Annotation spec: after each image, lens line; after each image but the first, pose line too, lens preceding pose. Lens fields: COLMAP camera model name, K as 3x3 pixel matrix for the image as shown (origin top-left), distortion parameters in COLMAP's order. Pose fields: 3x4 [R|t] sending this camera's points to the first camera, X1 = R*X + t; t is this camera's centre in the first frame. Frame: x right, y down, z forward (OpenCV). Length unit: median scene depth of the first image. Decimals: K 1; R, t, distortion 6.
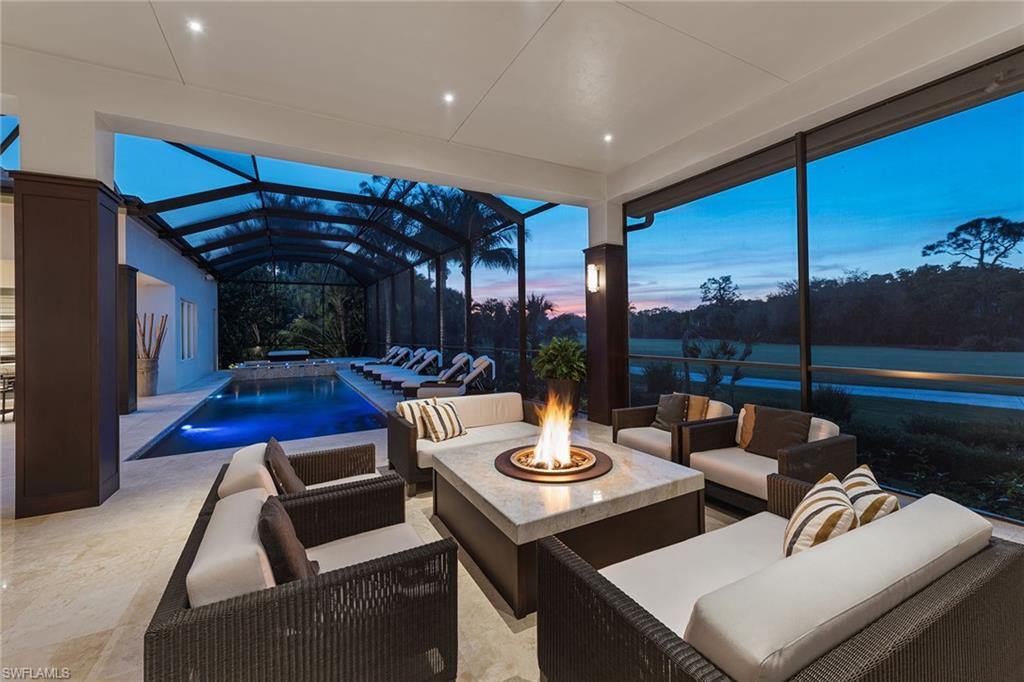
lens RADIAL K [[417.0, 0, 514.8], [0, 417.0, 330.1], [0, 0, 1]] dist [0.004415, 0.000132]
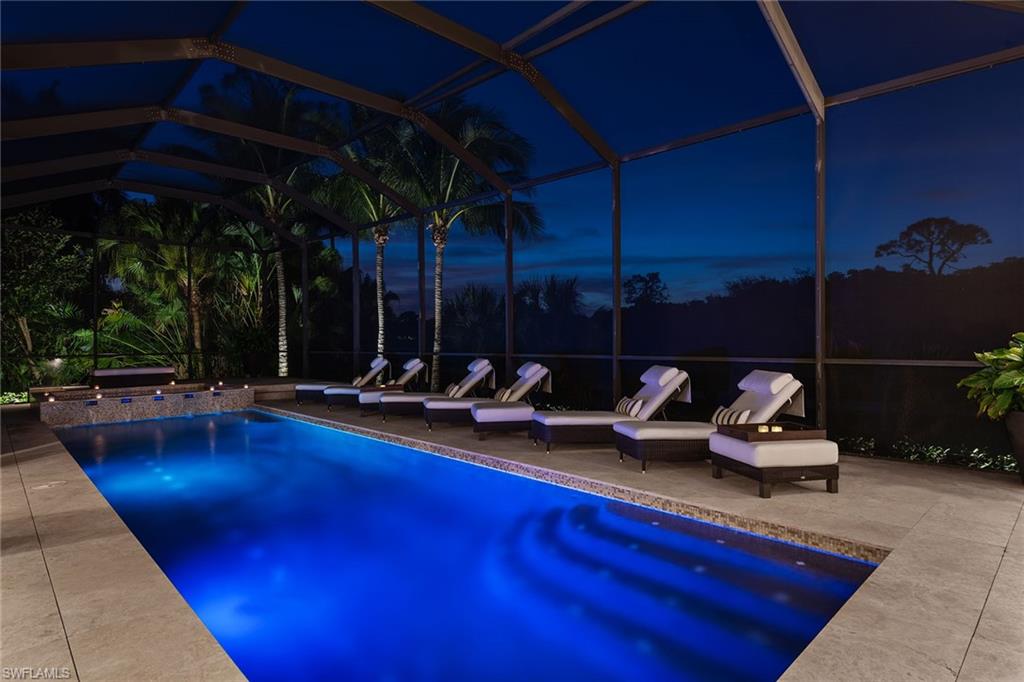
lens RADIAL K [[547.0, 0, 509.9], [0, 547.0, 343.2], [0, 0, 1]] dist [0.004338, 0.000233]
pose [[0.964649, 0.003647, 0.263514, -0.096444], [-0.005733, 0.999958, 0.007147, 0.004772], [-0.263477, -0.008405, 0.964629, 0.078994]]
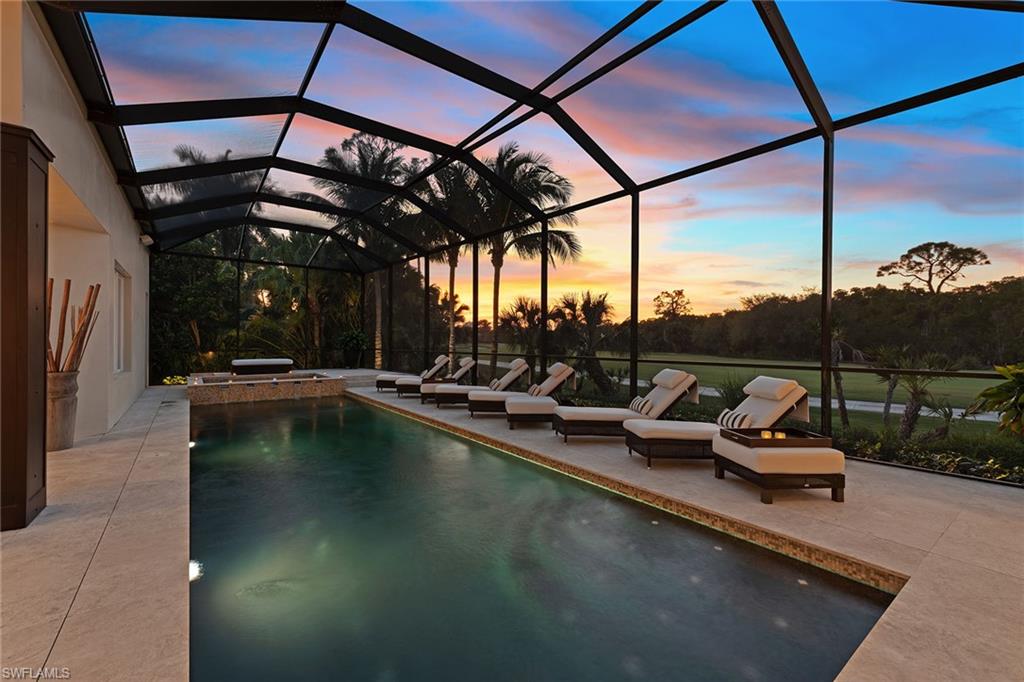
lens RADIAL K [[425.1, 0, 511.2], [0, 425.1, 341.9], [0, 0, 1]] dist [0.006581, -0.001257]
pose [[0.988832, 0.021111, 0.147531, -0.086530], [-0.021653, 0.999763, 0.002071, 0.004260], [-0.147453, -0.005242, 0.989055, 0.089334]]
